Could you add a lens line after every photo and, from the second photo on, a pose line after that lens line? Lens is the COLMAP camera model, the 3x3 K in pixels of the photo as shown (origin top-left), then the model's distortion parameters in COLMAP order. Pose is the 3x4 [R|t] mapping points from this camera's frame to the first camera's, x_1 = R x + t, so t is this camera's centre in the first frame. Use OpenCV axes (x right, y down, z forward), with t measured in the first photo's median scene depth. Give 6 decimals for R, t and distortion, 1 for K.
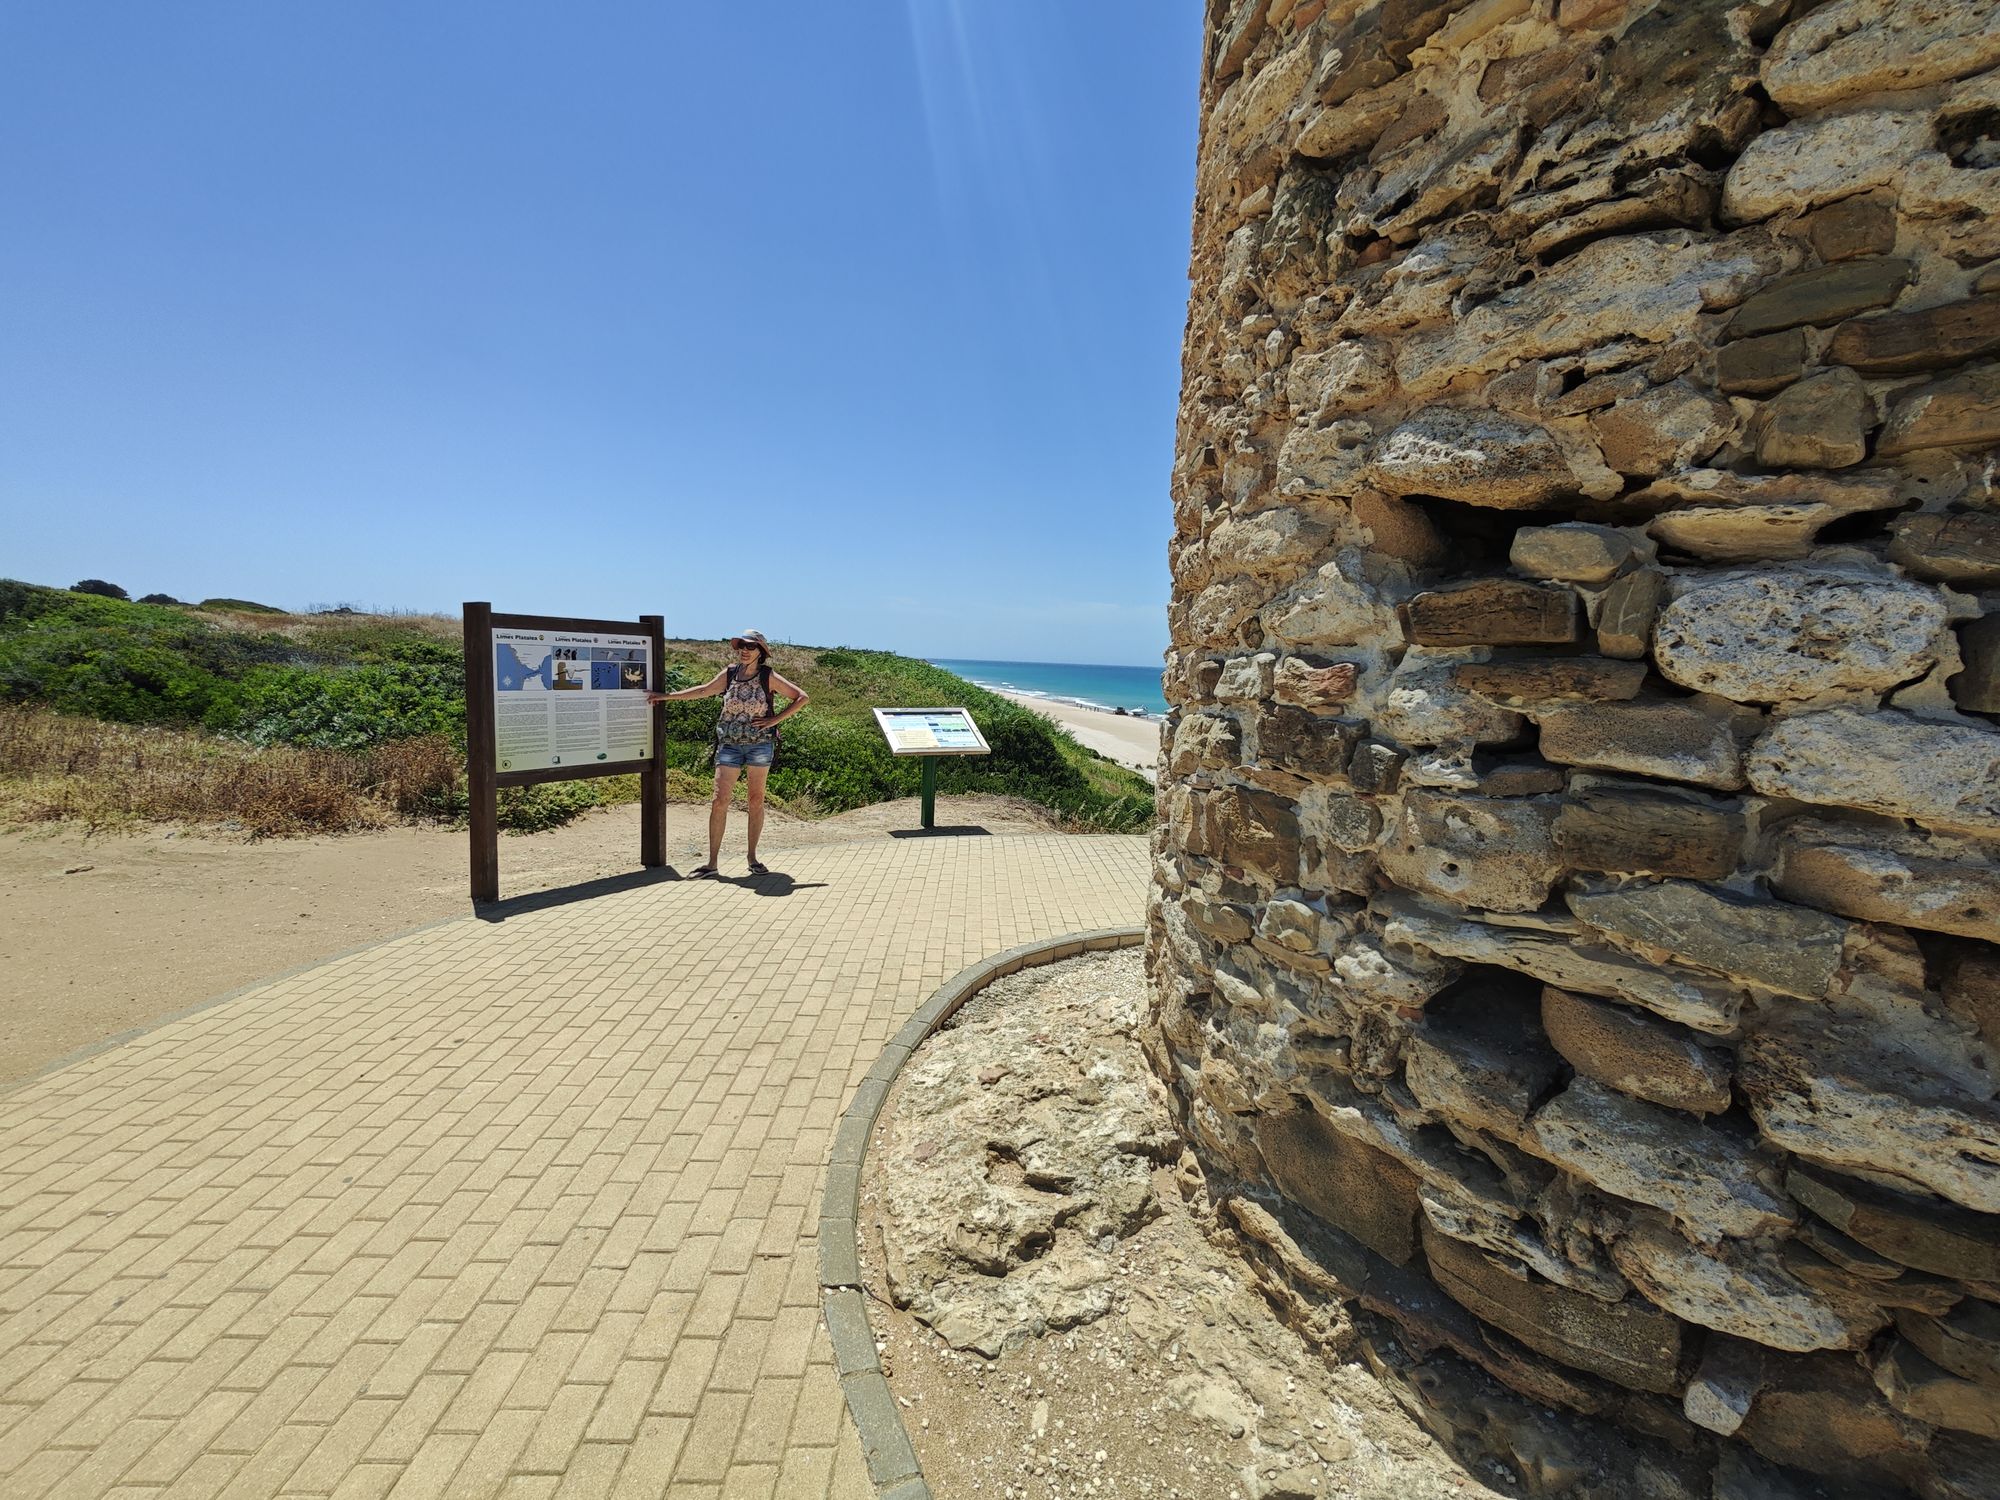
lens RADIAL K [[870.4, 0, 1000.0], [0, 870.4, 749.8], [0, 0, 1]] dist [-0.003754, -0.000293]
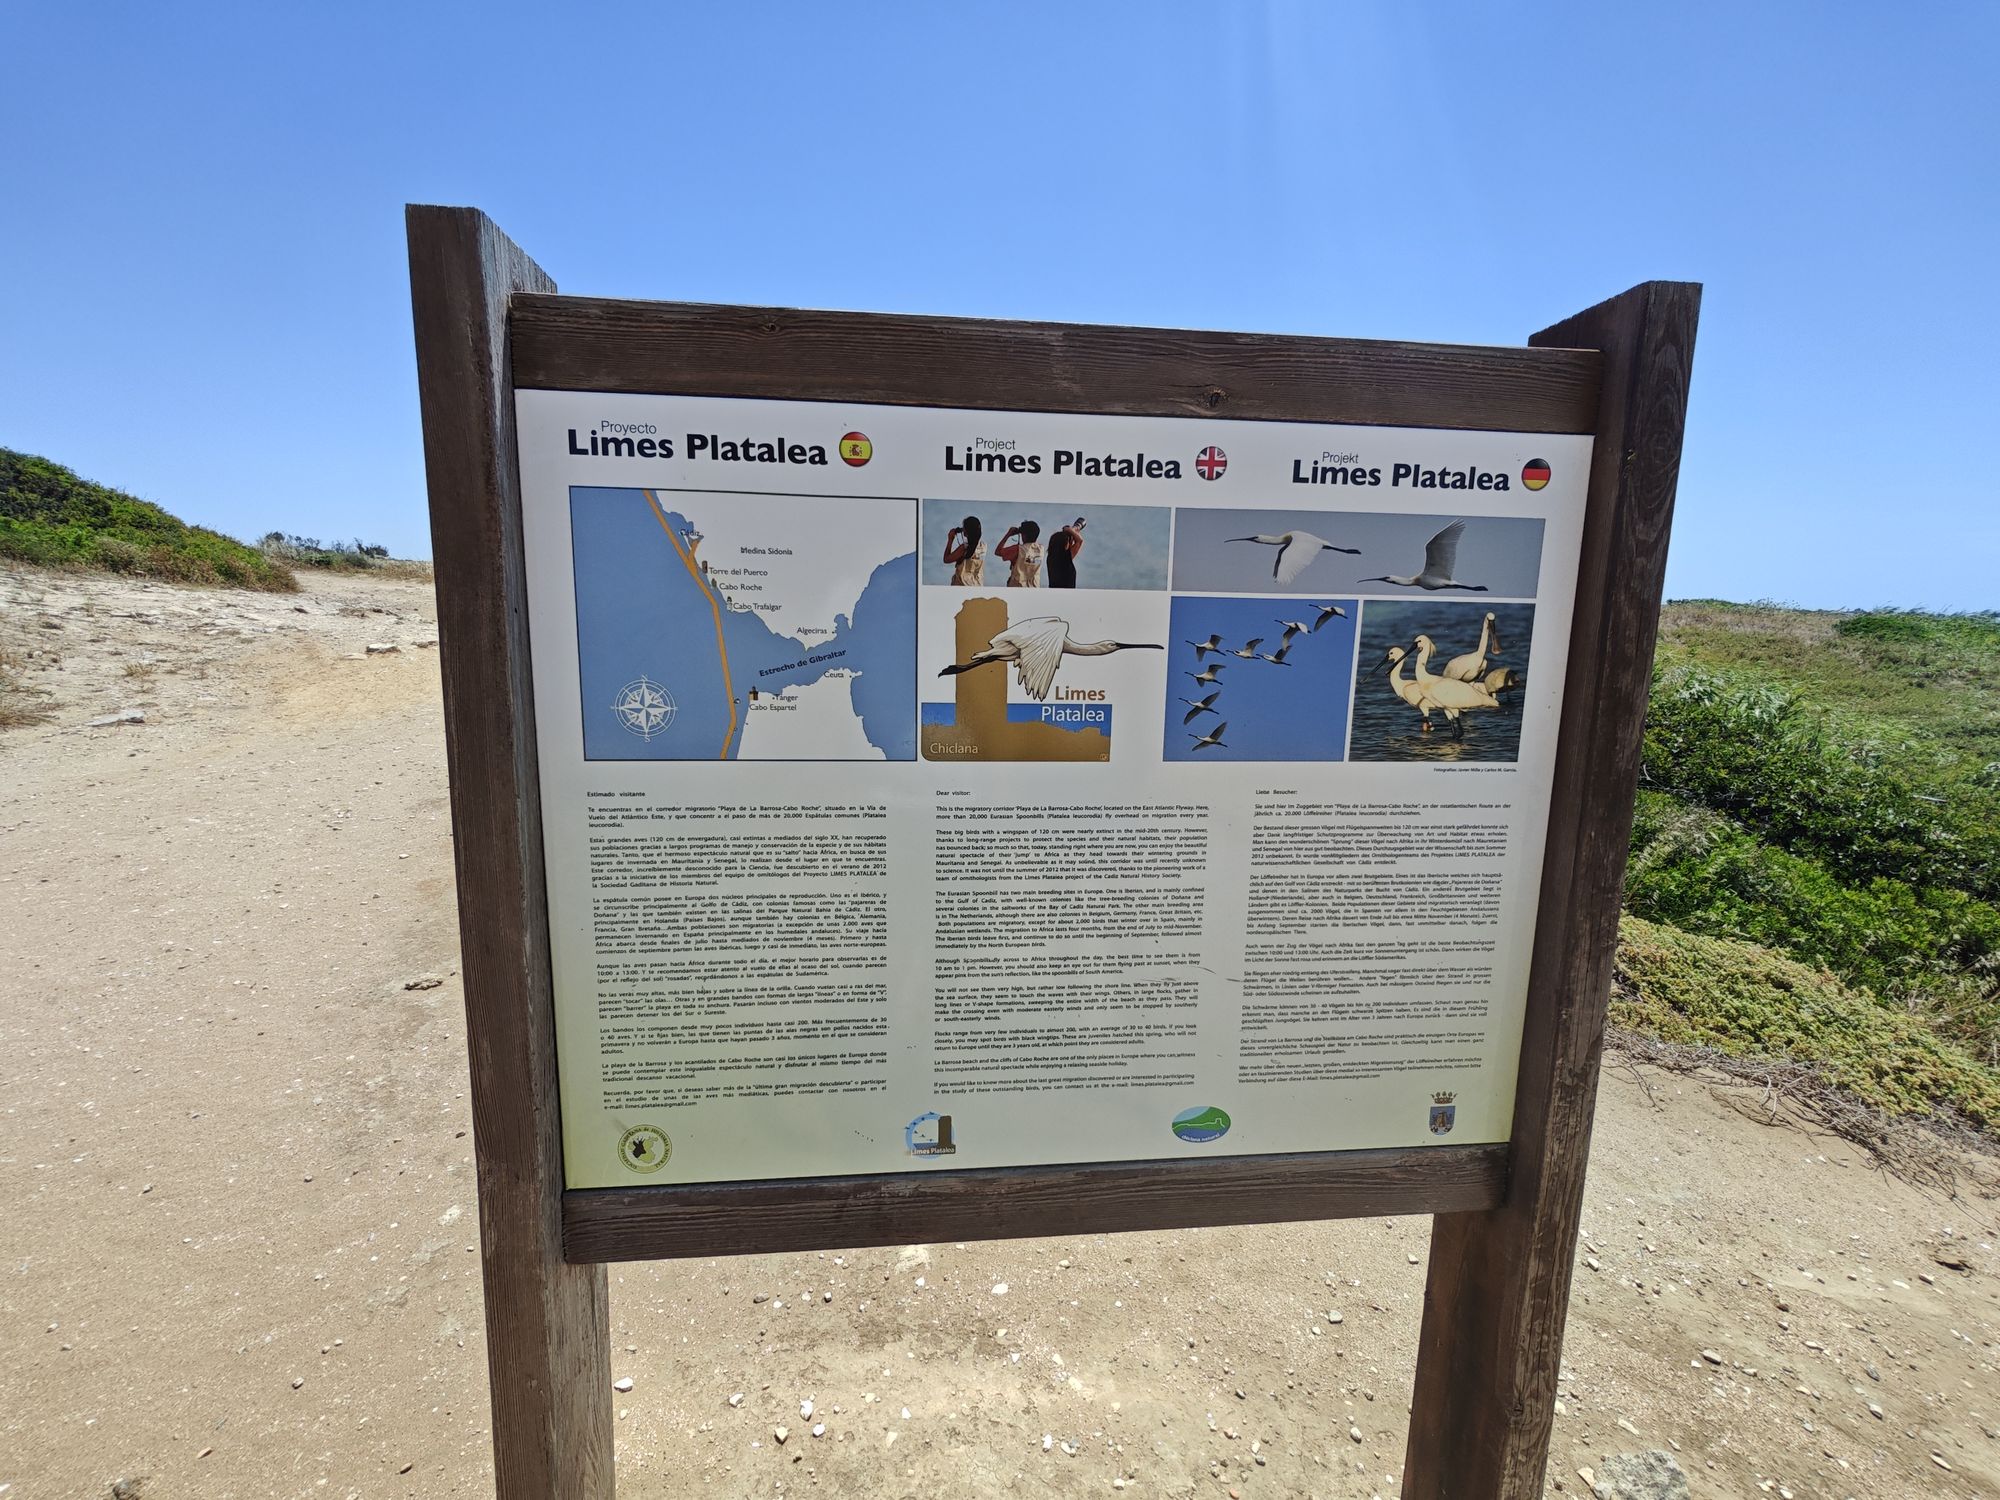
lens RADIAL K [[870.4, 0, 998.7], [0, 870.4, 755.2], [0, 0, 1]] dist [-0.003754, -0.000293]
pose [[0.576659, 0.110220, -0.809515, -0.351470], [-0.078093, 0.993757, 0.079677, -0.081898], [0.813244, 0.017271, 0.581667, 0.878754]]
